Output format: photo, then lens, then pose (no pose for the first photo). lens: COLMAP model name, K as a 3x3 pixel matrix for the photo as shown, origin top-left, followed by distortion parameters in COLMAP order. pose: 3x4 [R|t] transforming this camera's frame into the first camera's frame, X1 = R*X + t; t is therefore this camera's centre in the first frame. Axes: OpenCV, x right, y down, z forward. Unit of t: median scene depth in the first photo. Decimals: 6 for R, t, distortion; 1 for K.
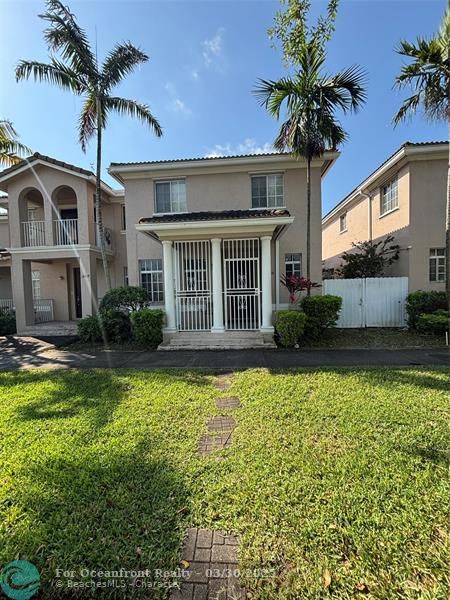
lens RADIAL K [[240.9, 0, 229.0], [0, 240.9, 296.5], [0, 0, 1]] dist [0.001952, 0.001076]
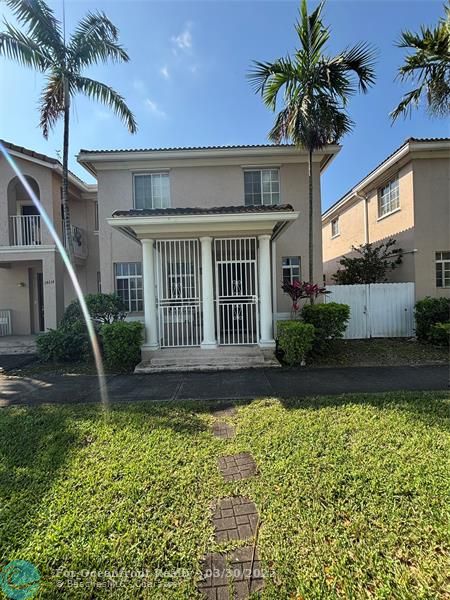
lens RADIAL K [[240.9, 0, 229.0], [0, 240.9, 298.0], [0, 0, 1]] dist [0.001952, 0.001076]
pose [[0.997524, -0.005486, 0.070112, -0.030048], [0.007243, 0.999665, -0.024833, -0.003757], [-0.069952, 0.025279, 0.997230, 0.135694]]
